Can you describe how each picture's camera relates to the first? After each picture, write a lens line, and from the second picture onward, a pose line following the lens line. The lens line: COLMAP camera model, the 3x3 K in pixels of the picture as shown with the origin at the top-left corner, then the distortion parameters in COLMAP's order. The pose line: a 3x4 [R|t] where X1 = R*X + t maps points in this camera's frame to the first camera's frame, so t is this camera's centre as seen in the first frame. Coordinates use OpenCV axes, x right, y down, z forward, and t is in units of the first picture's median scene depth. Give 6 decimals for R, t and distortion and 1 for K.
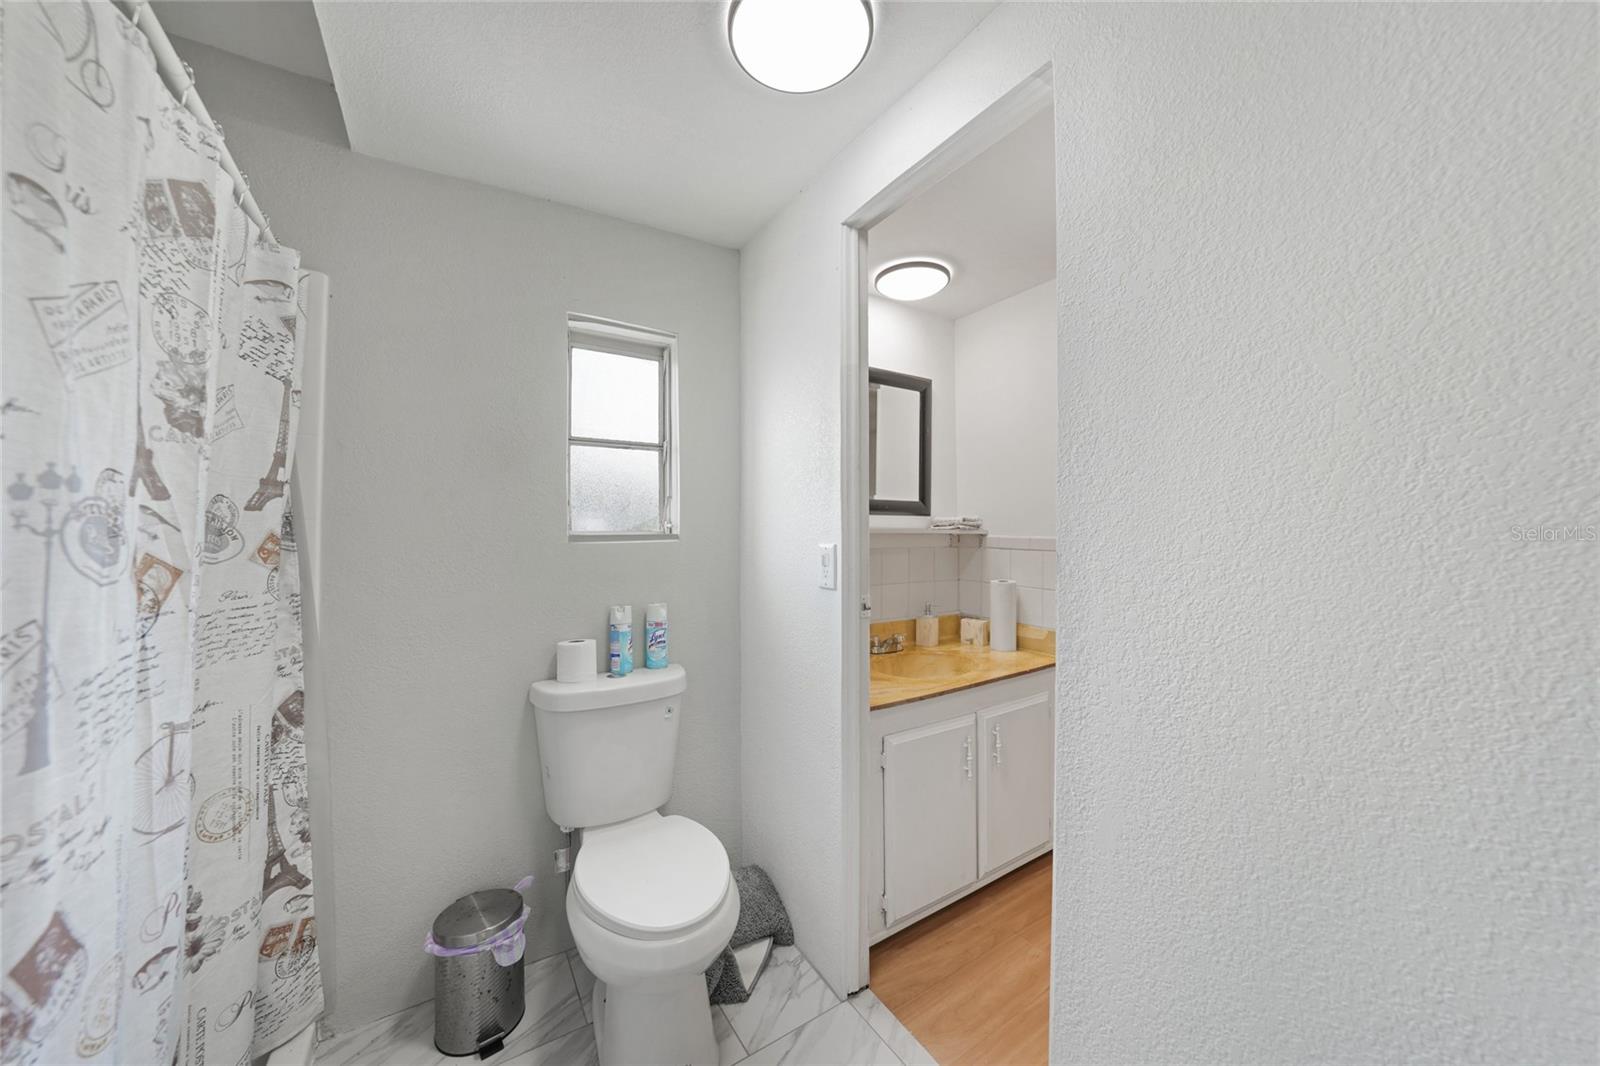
lens RADIAL K [[564.3, 0, 800.6], [0, 564.3, 528.4], [0, 0, 1]] dist [-0.027502, 0.005385]
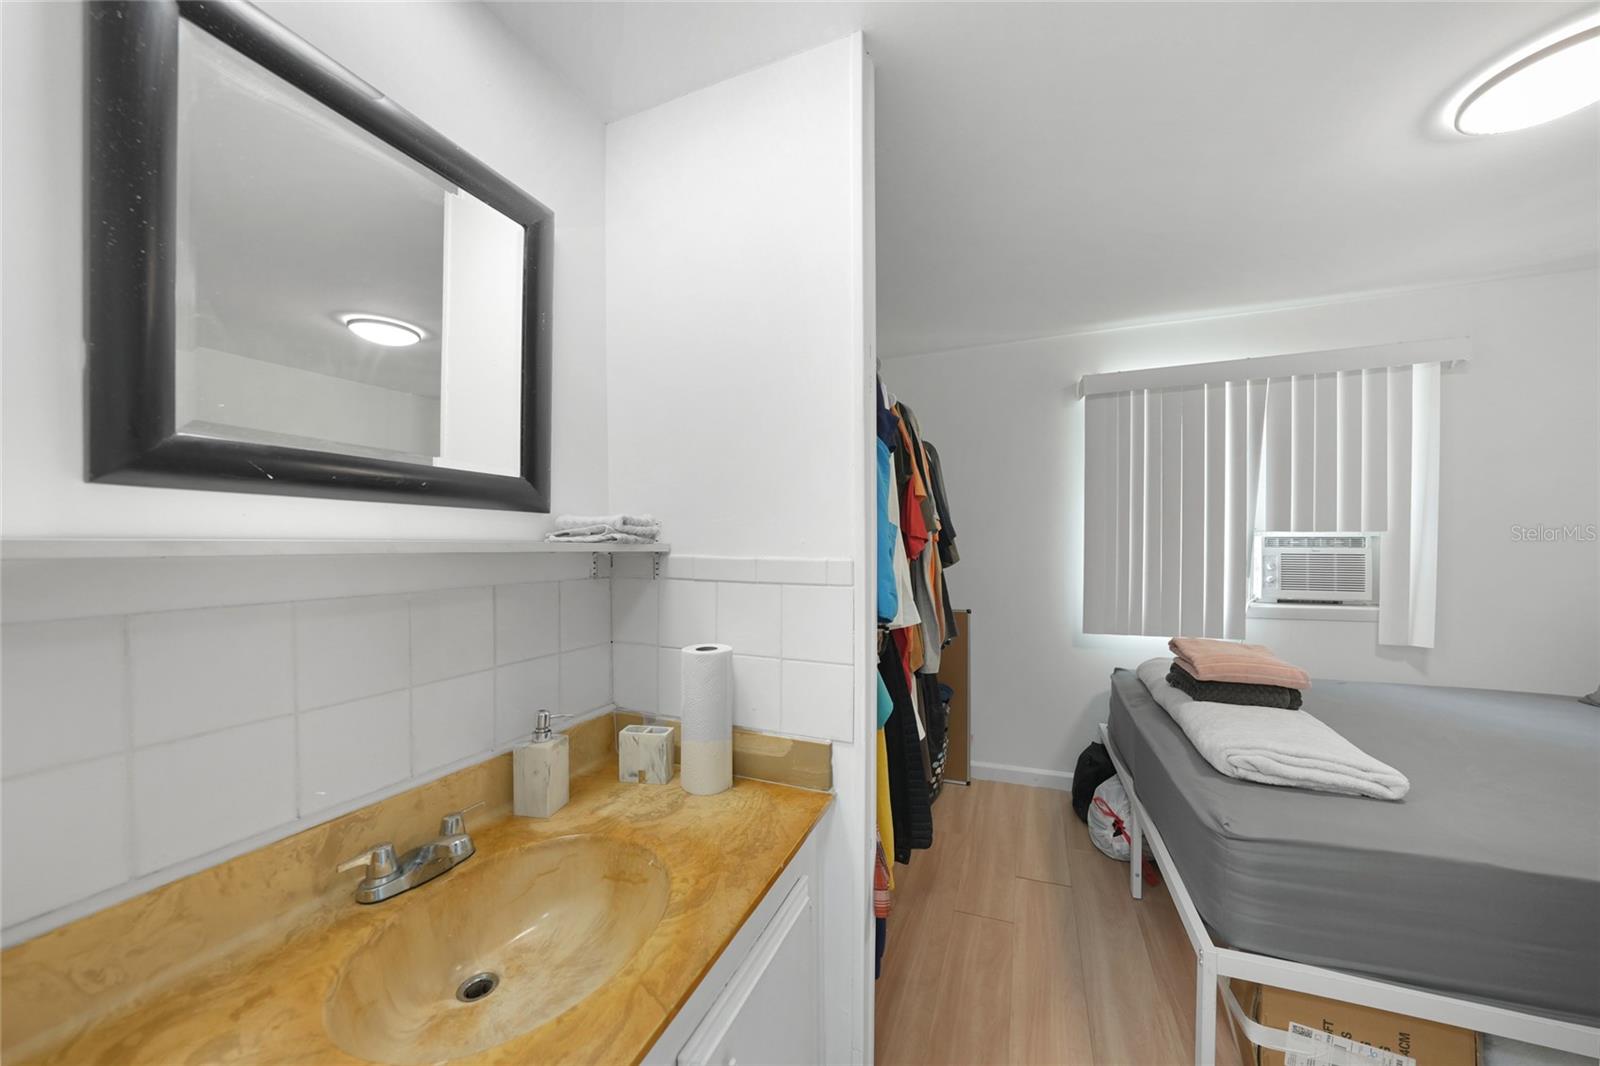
lens RADIAL K [[564.3, 0, 800.6], [0, 564.3, 528.4], [0, 0, 1]] dist [-0.027502, 0.005385]
pose [[0.818285, 0.007374, 0.574766, 0.141175], [0.007807, 0.999683, -0.023940, 0.002556], [-0.574760, 0.024077, 0.817968, 0.534490]]
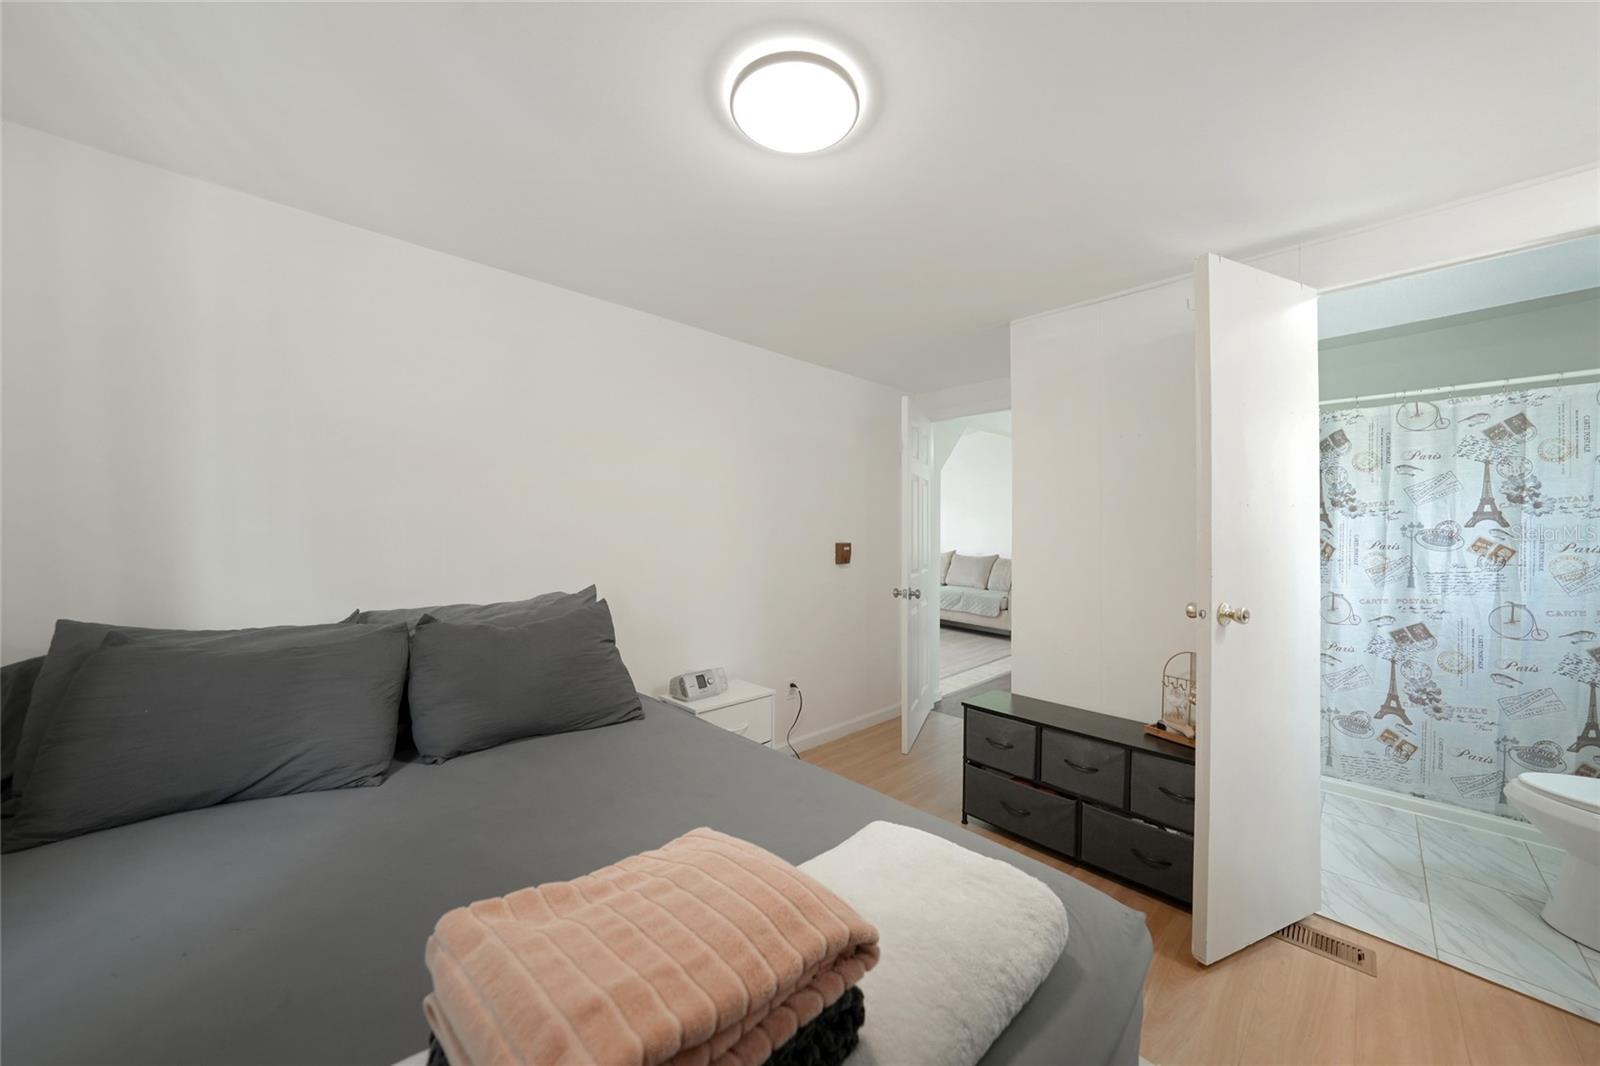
lens RADIAL K [[559.1, 0, 800.8], [0, 559.1, 528.5], [0, 0, 1]] dist [-0.029689, 0.006774]
pose [[-0.981807, -0.008036, -0.189710, 1.071499], [-0.005532, 0.999891, -0.013725, 0.006020], [0.189800, -0.012426, -0.981744, 1.061763]]
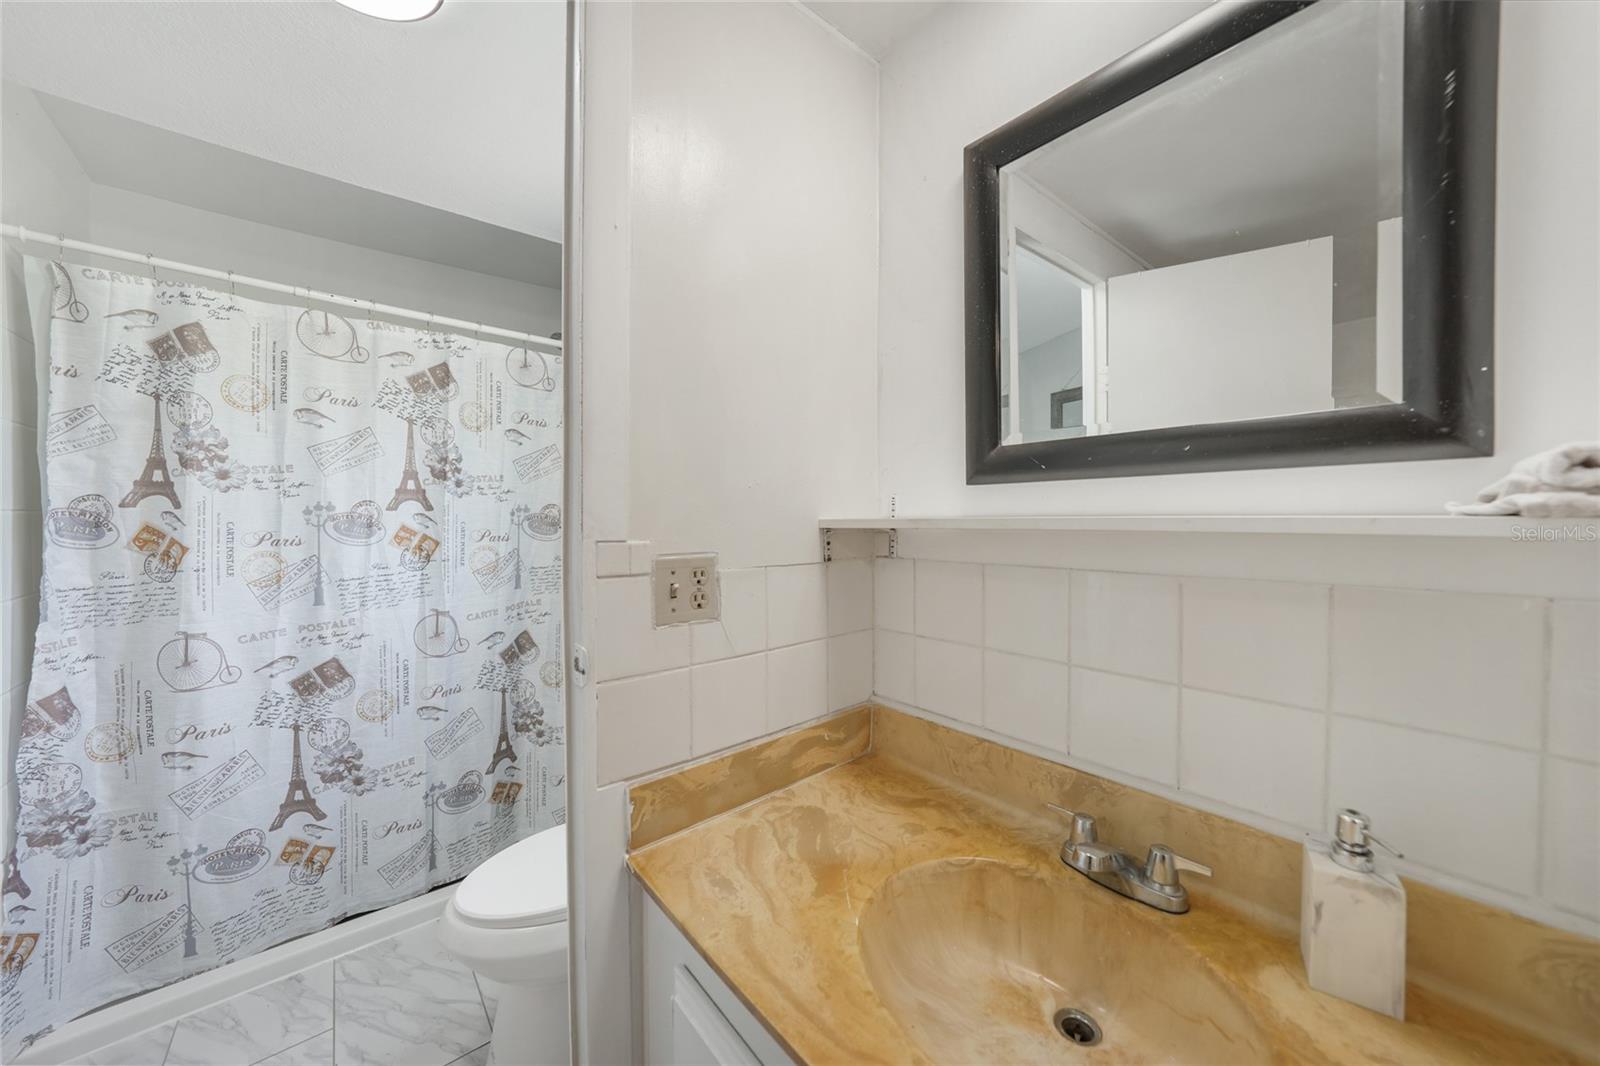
lens RADIAL K [[559.1, 0, 800.8], [0, 559.1, 528.5], [0, 0, 1]] dist [-0.029689, 0.006774]
pose [[0.126029, 0.008533, -0.991990, 0.433313], [0.008040, 0.999921, 0.009623, 0.003869], [0.991994, -0.009189, 0.125951, 0.742861]]
